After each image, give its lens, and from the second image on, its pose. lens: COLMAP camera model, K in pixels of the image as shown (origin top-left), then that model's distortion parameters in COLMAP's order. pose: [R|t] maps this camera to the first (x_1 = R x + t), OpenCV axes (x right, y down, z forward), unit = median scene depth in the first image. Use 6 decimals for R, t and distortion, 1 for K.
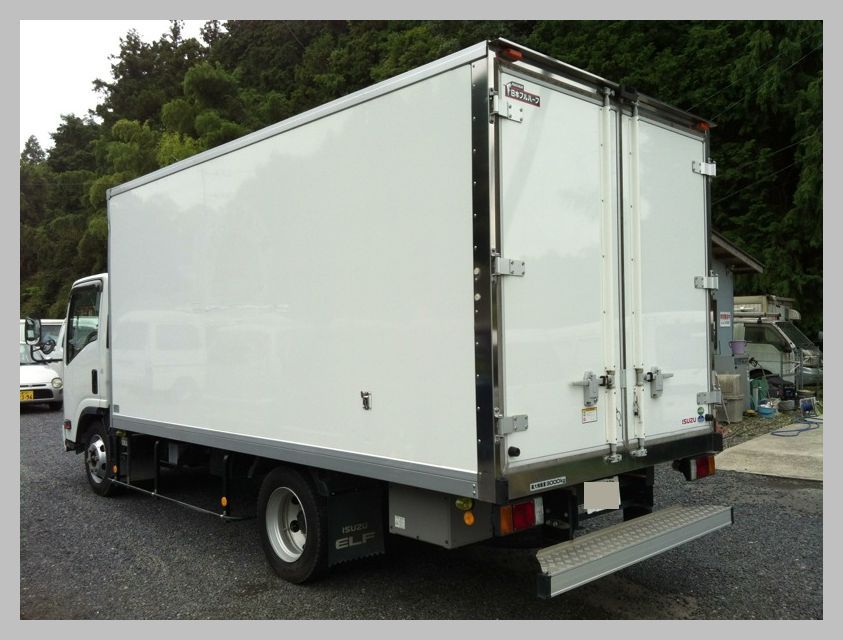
lens RADIAL K [[743.2, 0, 434.4], [0, 743.2, 317.3], [0, 0, 1]] dist [0.065144, -0.122295]
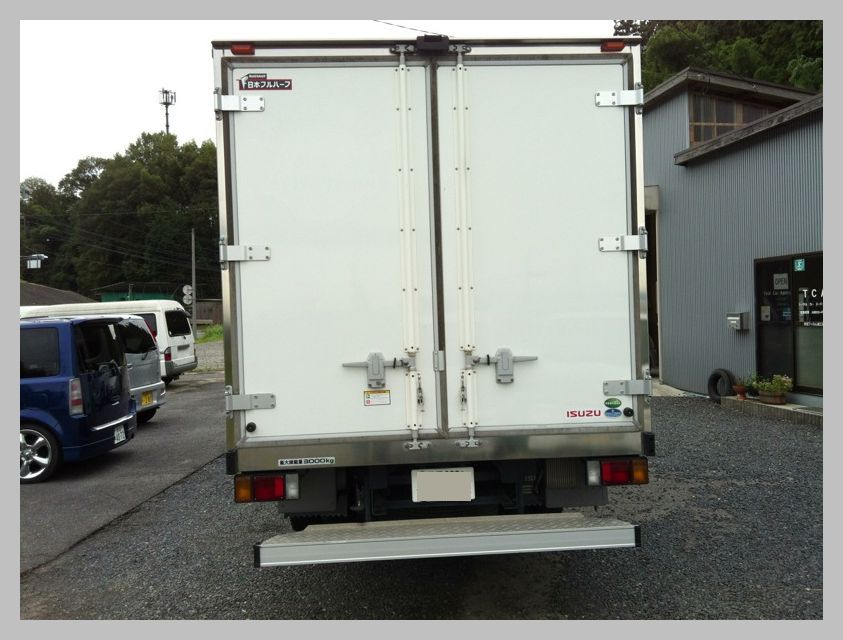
lens RADIAL K [[743.2, 0, 423.9], [0, 743.2, 321.4], [0, 0, 1]] dist [0.065144, -0.122295]
pose [[0.768999, -0.007278, -0.639209, 0.838321], [0.037352, 0.998738, 0.033564, 0.002505], [0.638158, -0.049686, 0.768301, 0.296057]]
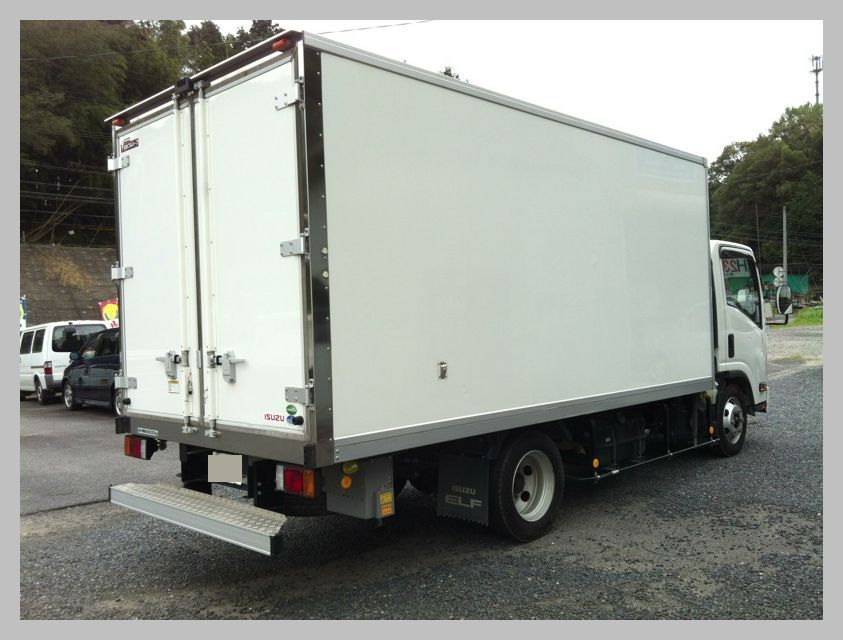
lens RADIAL K [[743.2, 0, 437.0], [0, 743.2, 321.3], [0, 0, 1]] dist [0.065144, -0.122295]
pose [[0.051418, 0.012715, -0.998596, 1.353572], [0.057138, 0.998244, 0.015652, 0.031854], [0.997041, -0.057862, 0.050601, 1.311195]]
